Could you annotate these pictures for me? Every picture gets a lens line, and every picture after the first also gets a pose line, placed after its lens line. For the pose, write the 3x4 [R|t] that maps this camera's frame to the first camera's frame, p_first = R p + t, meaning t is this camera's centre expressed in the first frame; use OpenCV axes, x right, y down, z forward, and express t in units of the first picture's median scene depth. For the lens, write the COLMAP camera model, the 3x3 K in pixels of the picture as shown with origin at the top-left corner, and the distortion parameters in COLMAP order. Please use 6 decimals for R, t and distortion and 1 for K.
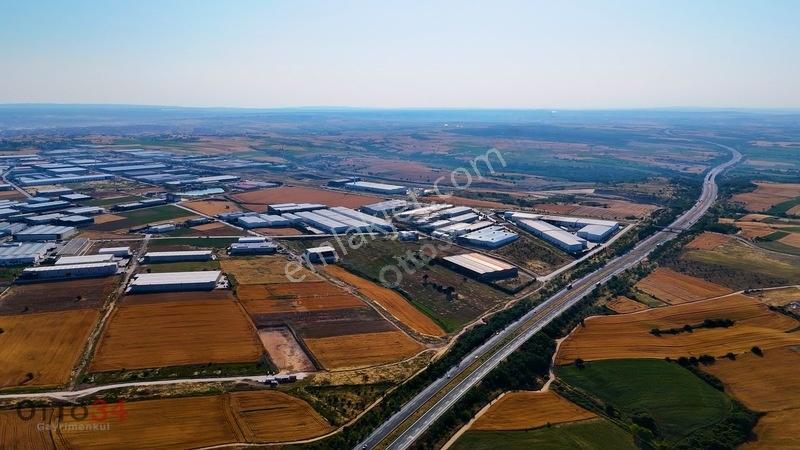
lens RADIAL K [[587.8, 0, 400.0], [0, 587.8, 225.0], [0, 0, 1]] dist [0.096477, -0.096189]
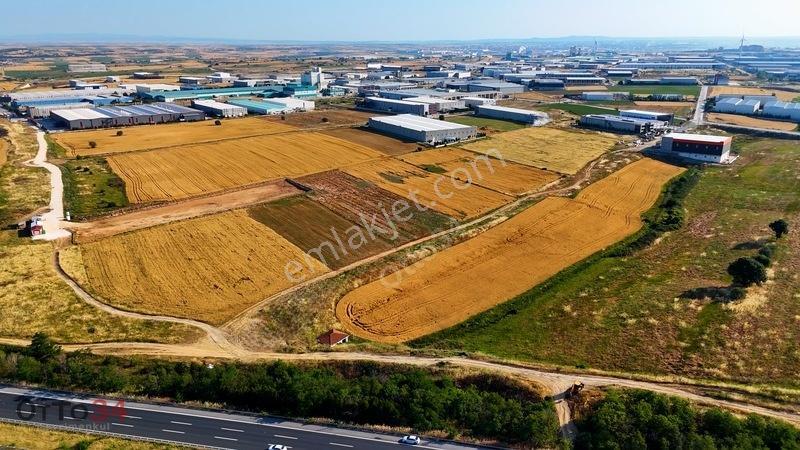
lens RADIAL K [[587.8, 0, 400.0], [0, 587.8, 225.0], [0, 0, 1]] dist [0.096477, -0.096189]
pose [[0.373480, 0.274967, -0.885949, 0.322942], [-0.187489, 0.957723, 0.218206, 0.074003], [0.908494, 0.084610, 0.409244, 0.919138]]
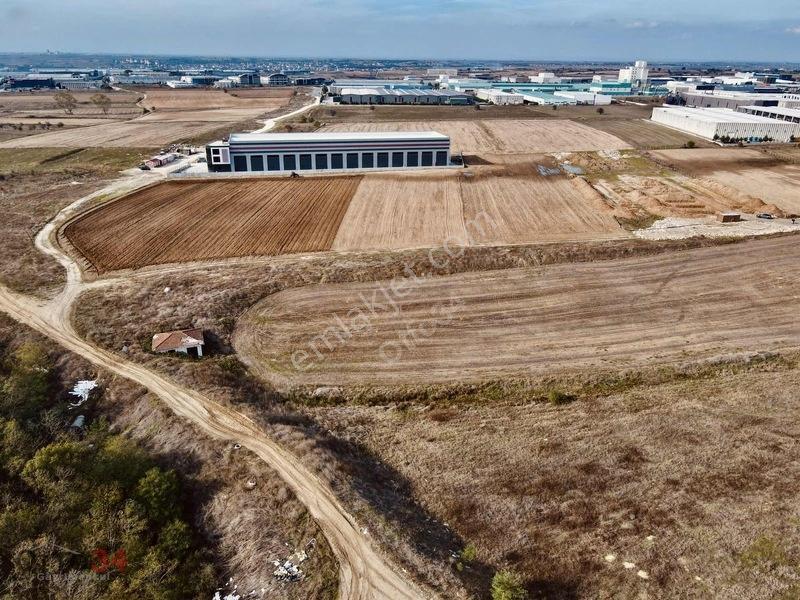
lens RADIAL K [[588.7, 0, 400.0], [0, 588.7, 300.0], [0, 0, 1]] dist [0.003858, 0.021293]
pose [[-0.198503, 0.371628, -0.906912, 0.206646], [-0.216825, 0.885747, 0.410413, 0.103349], [0.955816, 0.278109, -0.095245, 1.083544]]
